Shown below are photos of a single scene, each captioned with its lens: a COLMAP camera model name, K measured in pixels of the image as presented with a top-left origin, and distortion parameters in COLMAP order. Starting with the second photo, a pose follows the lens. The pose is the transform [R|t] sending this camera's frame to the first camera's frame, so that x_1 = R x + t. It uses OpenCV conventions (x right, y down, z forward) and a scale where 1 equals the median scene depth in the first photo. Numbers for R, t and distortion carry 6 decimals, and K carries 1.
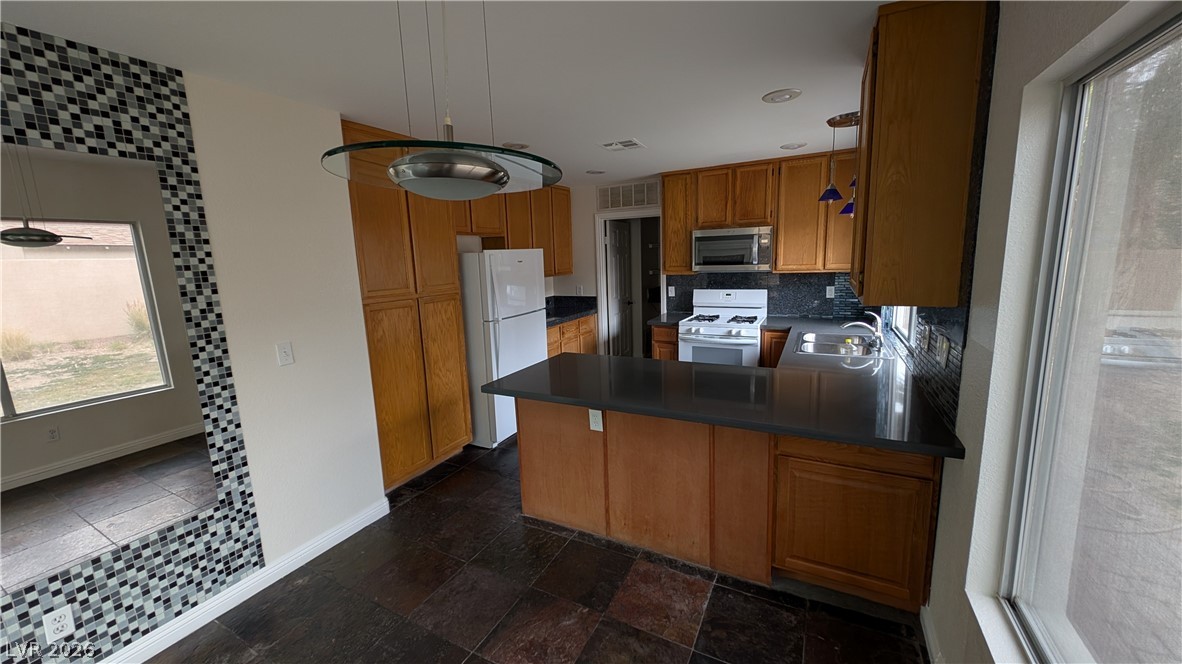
lens RADIAL K [[439.4, 0, 591.0], [0, 439.4, 332.0], [0, 0, 1]] dist [-0.000235, -0.000208]
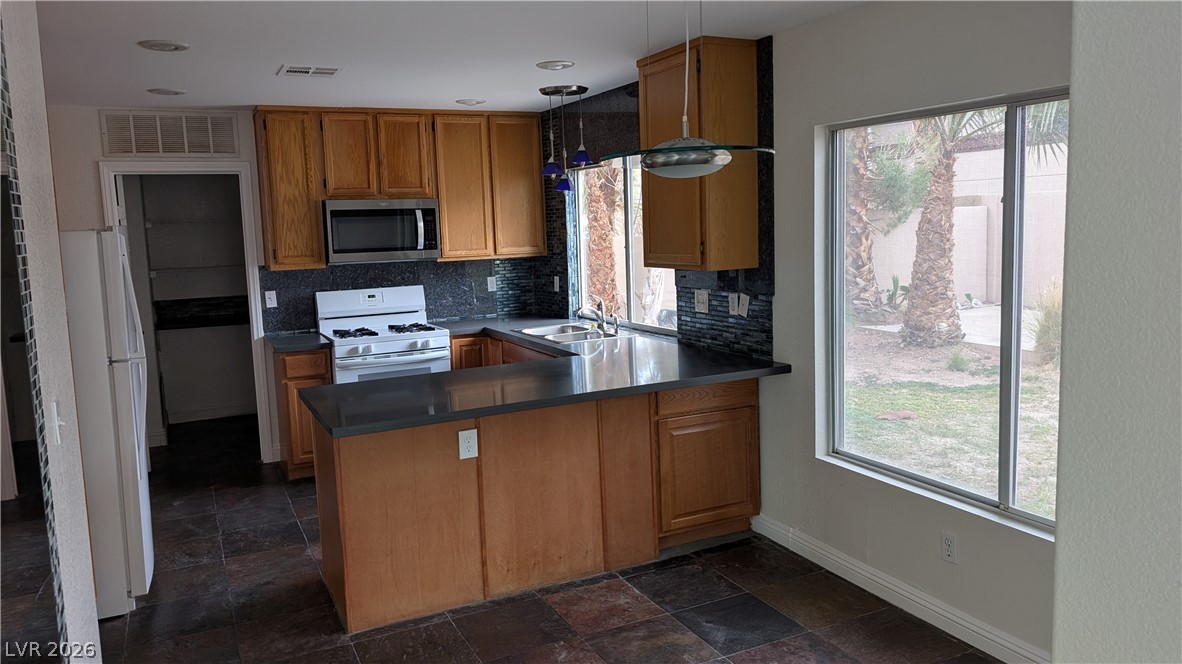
lens RADIAL K [[882.1, 0, 591.0], [0, 882.1, 332.0], [0, 0, 1]] dist [0.007086, -0.000588]
pose [[0.581637, -0.088440, 0.808627, -0.969969], [0.153218, 0.988190, -0.002129, 0.038447], [-0.798889, 0.125134, 0.588318, -0.091637]]
